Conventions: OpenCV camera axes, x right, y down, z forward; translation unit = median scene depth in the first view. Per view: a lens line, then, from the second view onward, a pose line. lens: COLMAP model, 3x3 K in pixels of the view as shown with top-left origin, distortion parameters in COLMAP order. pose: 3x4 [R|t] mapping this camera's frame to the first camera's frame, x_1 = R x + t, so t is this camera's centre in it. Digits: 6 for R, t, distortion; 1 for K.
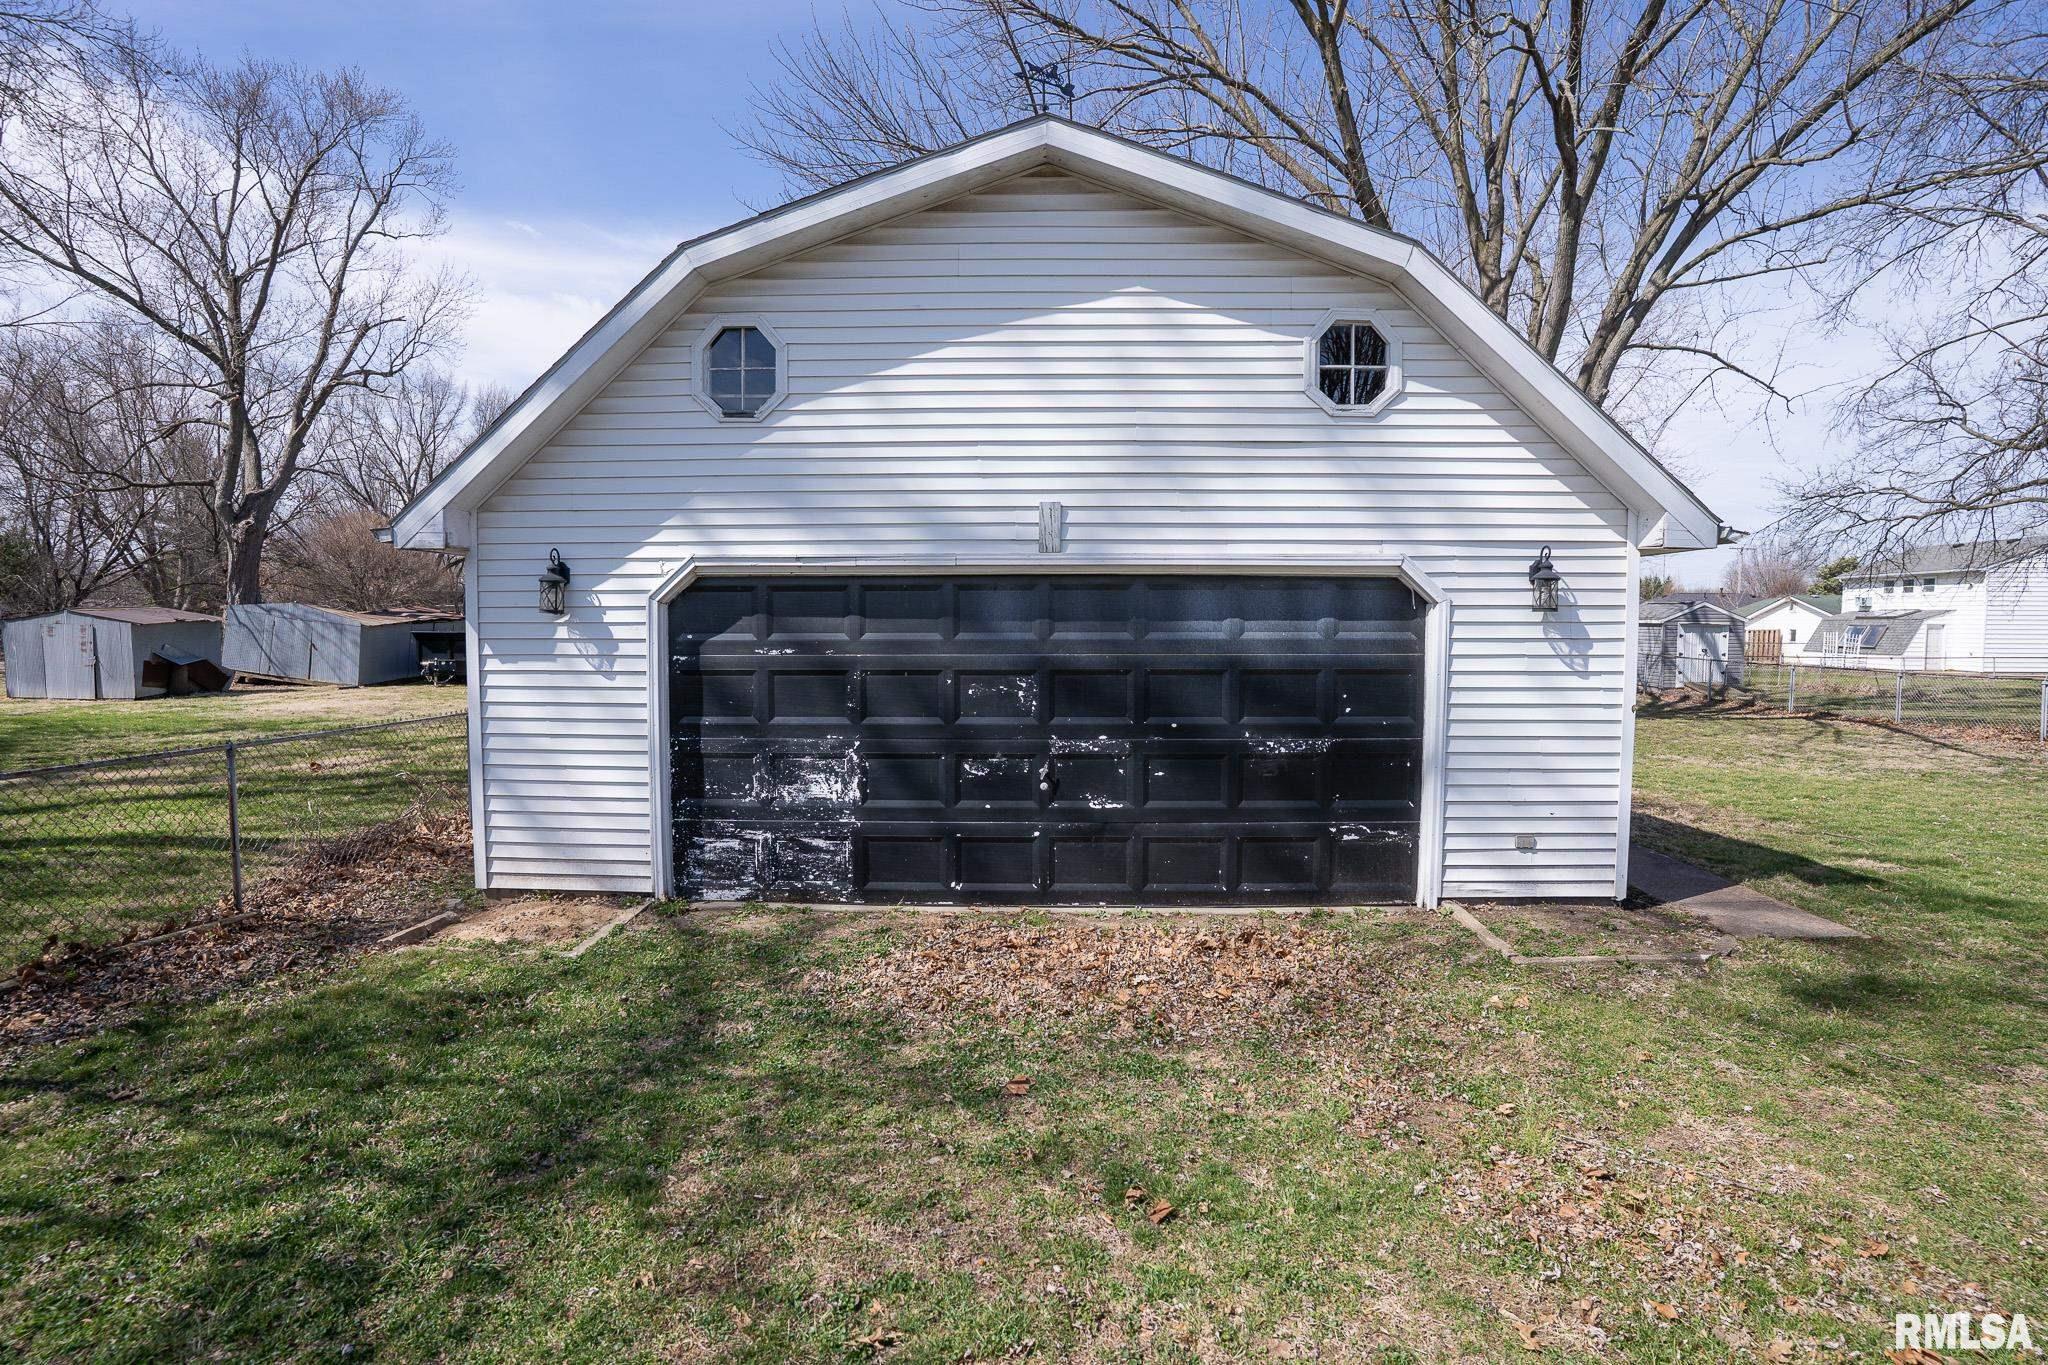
lens RADIAL K [[1032.6, 0, 1024.0], [0, 1032.6, 682.5], [0, 0, 1]] dist [-0.056986, 0.000262]
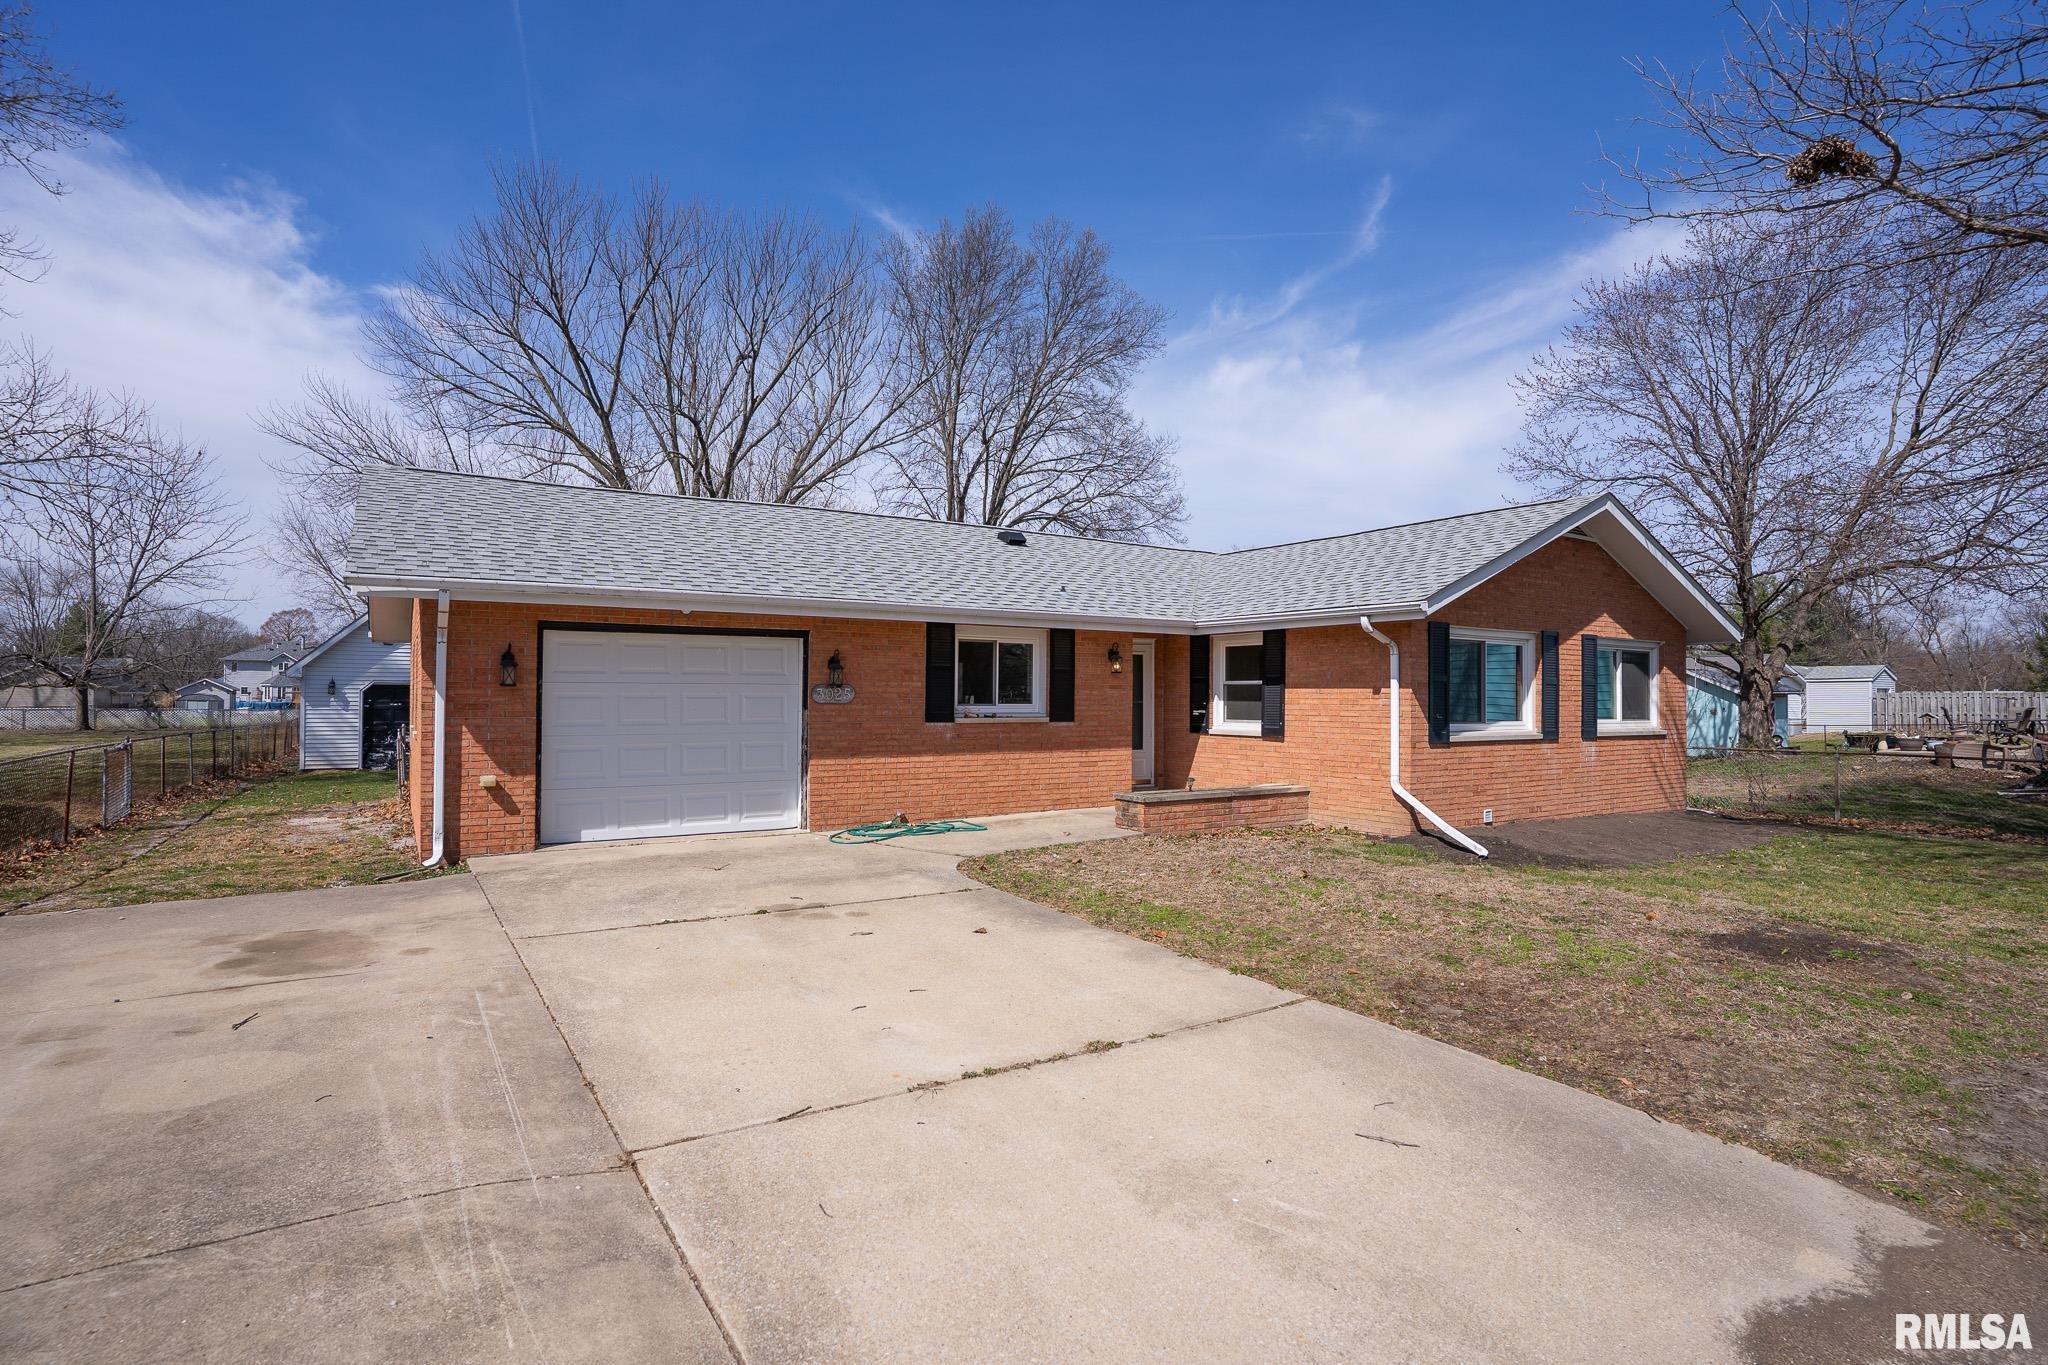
lens RADIAL K [[1032.6, 0, 1024.0], [0, 1032.6, 682.5], [0, 0, 1]] dist [-0.056986, 0.000262]
pose [[0.841232, 0.008079, 0.540614, -0.308851], [0.028086, 0.997885, -0.058616, 0.180651], [-0.539945, 0.064493, 0.839226, -3.560130]]
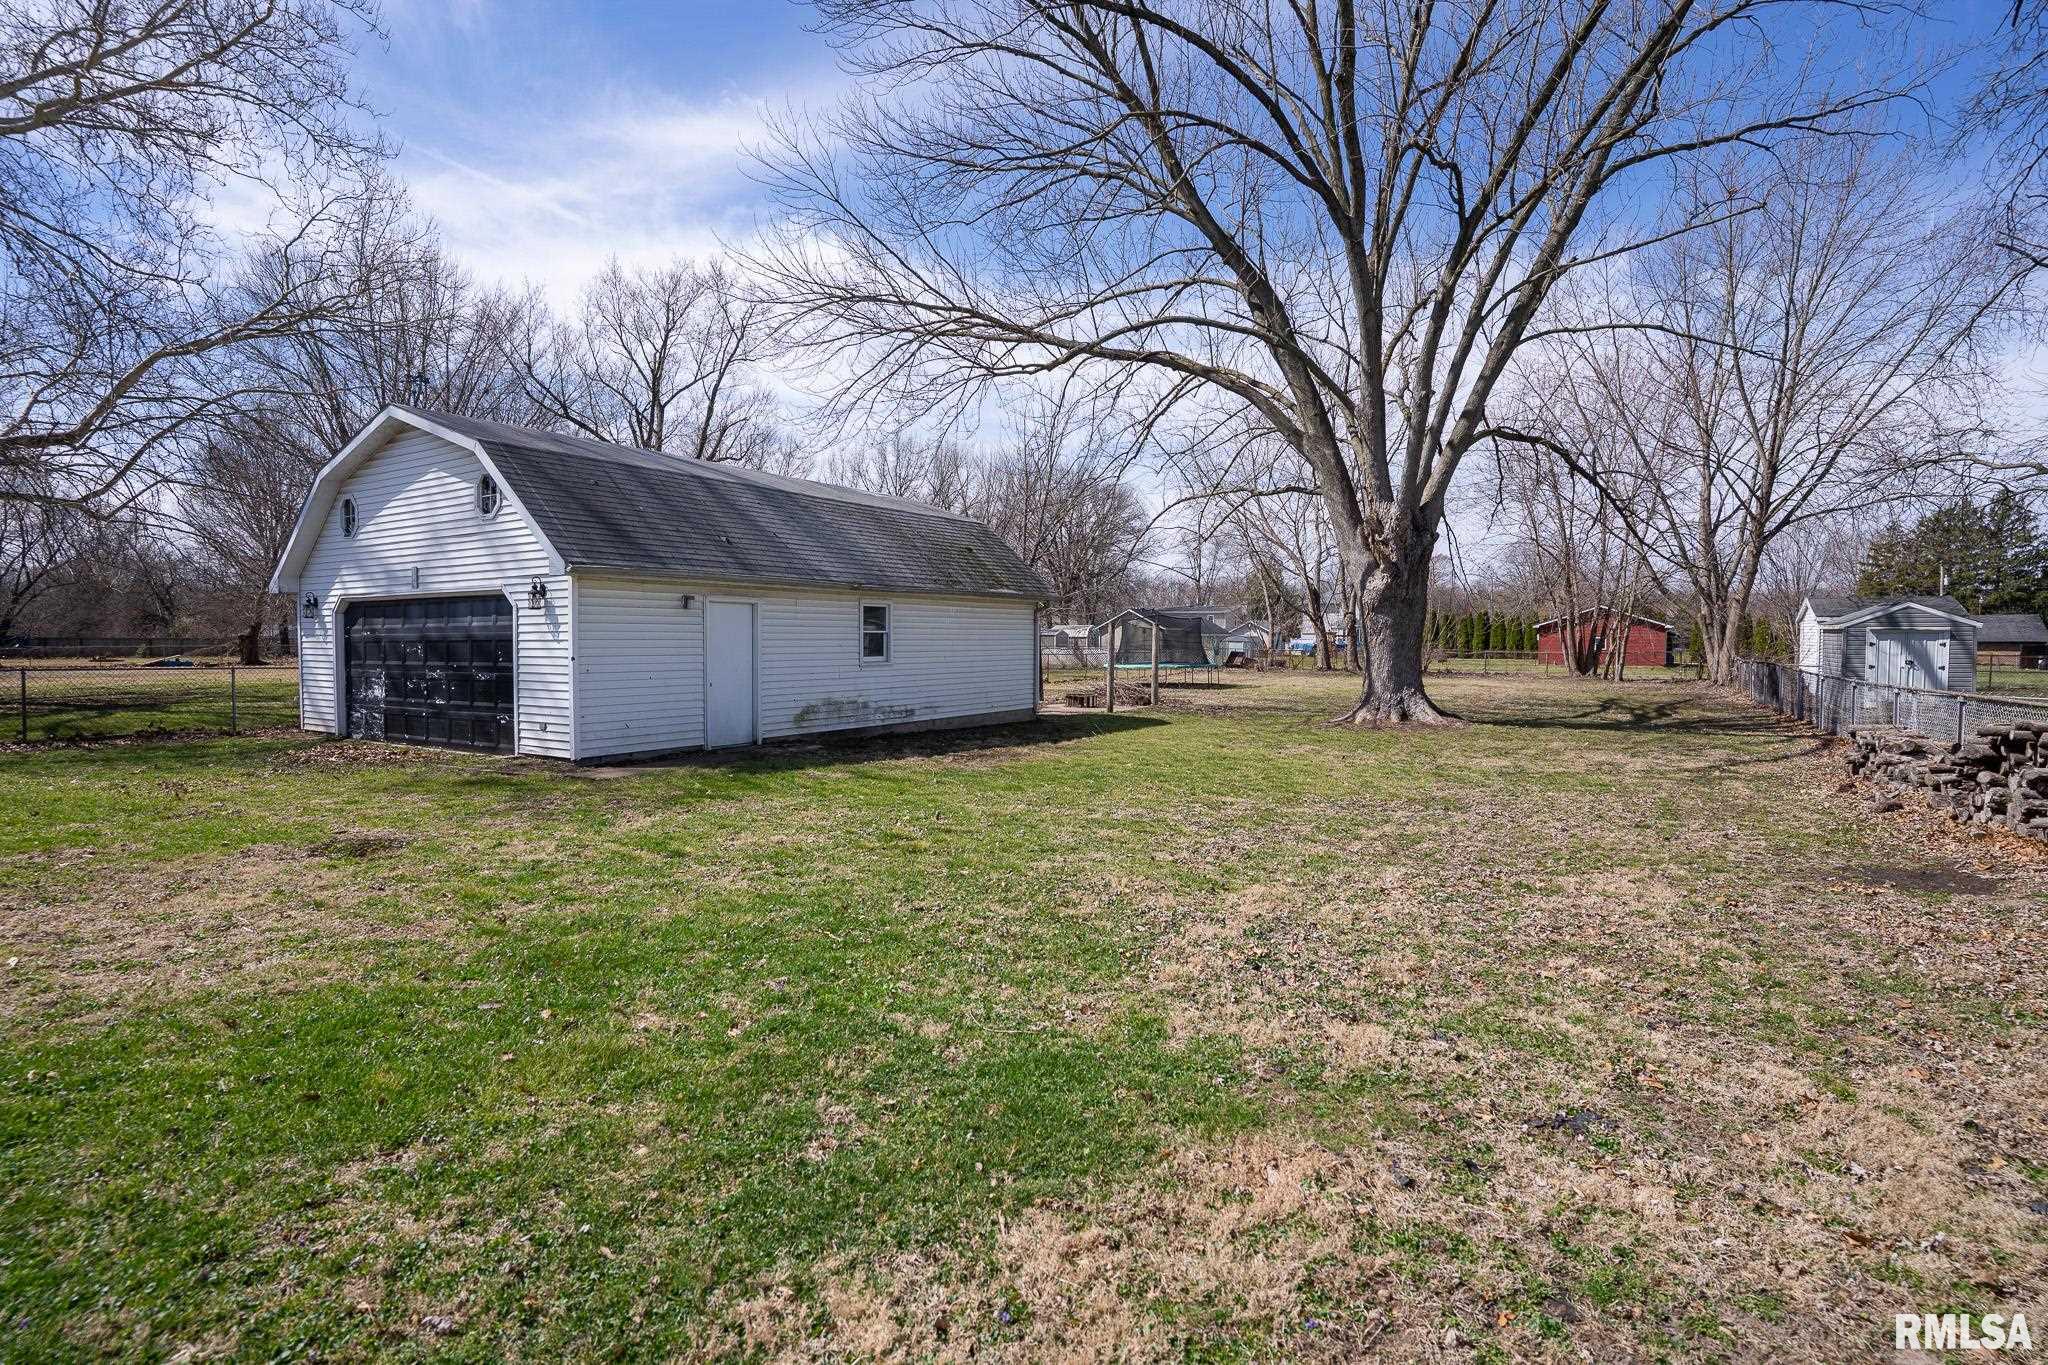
lens RADIAL K [[1032.6, 0, 1024.0], [0, 1032.6, 682.5], [0, 0, 1]] dist [-0.056986, 0.000262]
pose [[0.856955, 0.019421, -0.515025, 2.256857], [-0.029056, 0.999521, -0.010655, 0.064056], [0.514572, 0.024096, 0.857109, -0.209449]]
